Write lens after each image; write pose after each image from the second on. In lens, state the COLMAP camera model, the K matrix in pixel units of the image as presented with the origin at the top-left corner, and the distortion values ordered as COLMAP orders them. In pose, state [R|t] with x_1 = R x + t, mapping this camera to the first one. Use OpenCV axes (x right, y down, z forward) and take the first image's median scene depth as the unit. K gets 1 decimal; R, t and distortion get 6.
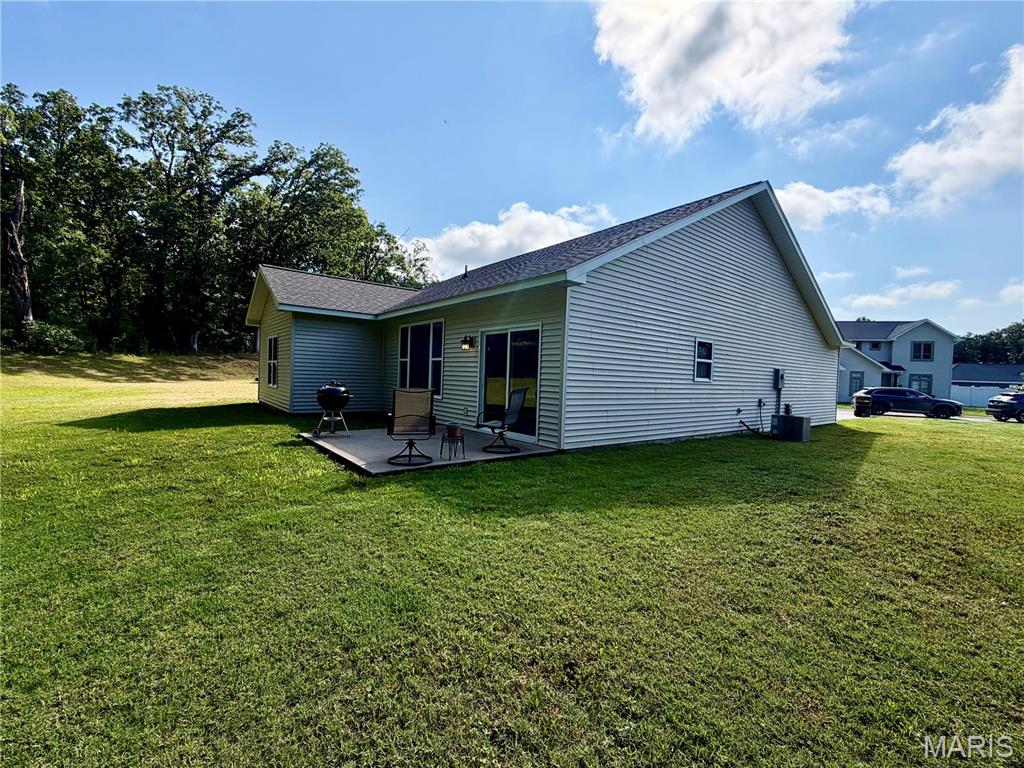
lens RADIAL K [[431.3, 0, 511.8], [0, 431.3, 383.5], [0, 0, 1]] dist [0.000169, 0.000005]
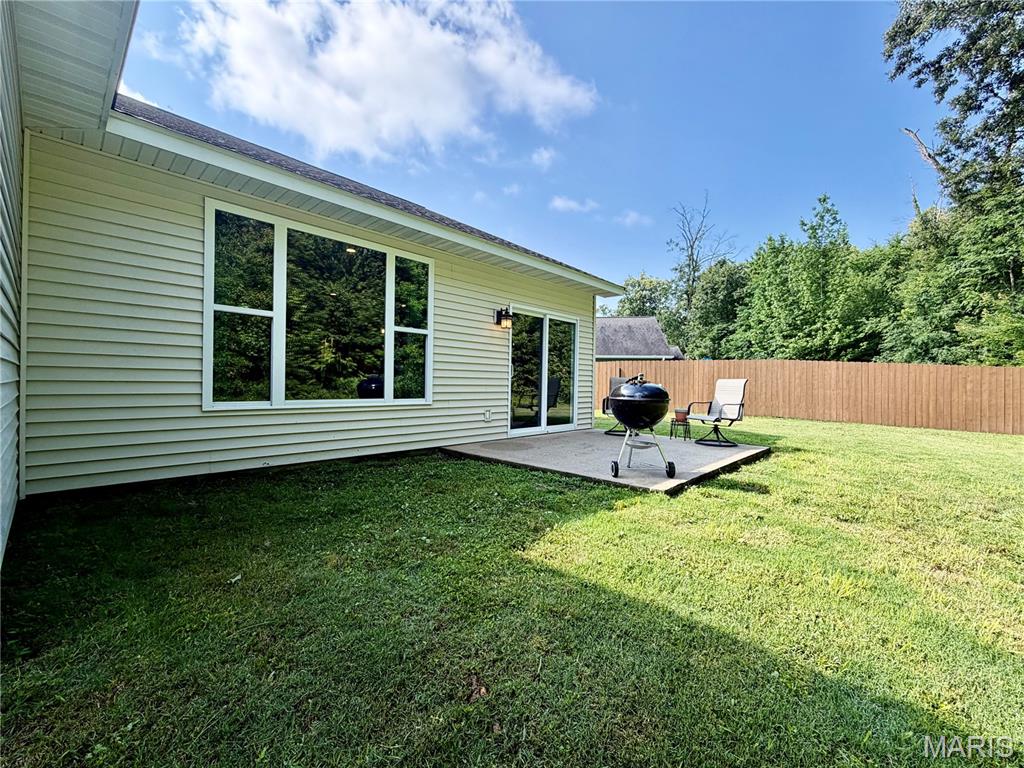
lens RADIAL K [[431.3, 0, 512.0], [0, 431.3, 383.3], [0, 0, 1]] dist [0.000169, 0.000005]
pose [[-0.146346, -0.030258, 0.988771, -0.805562], [0.003488, 0.999510, 0.031103, -0.008154], [-0.989227, 0.008001, -0.146169, 1.072817]]
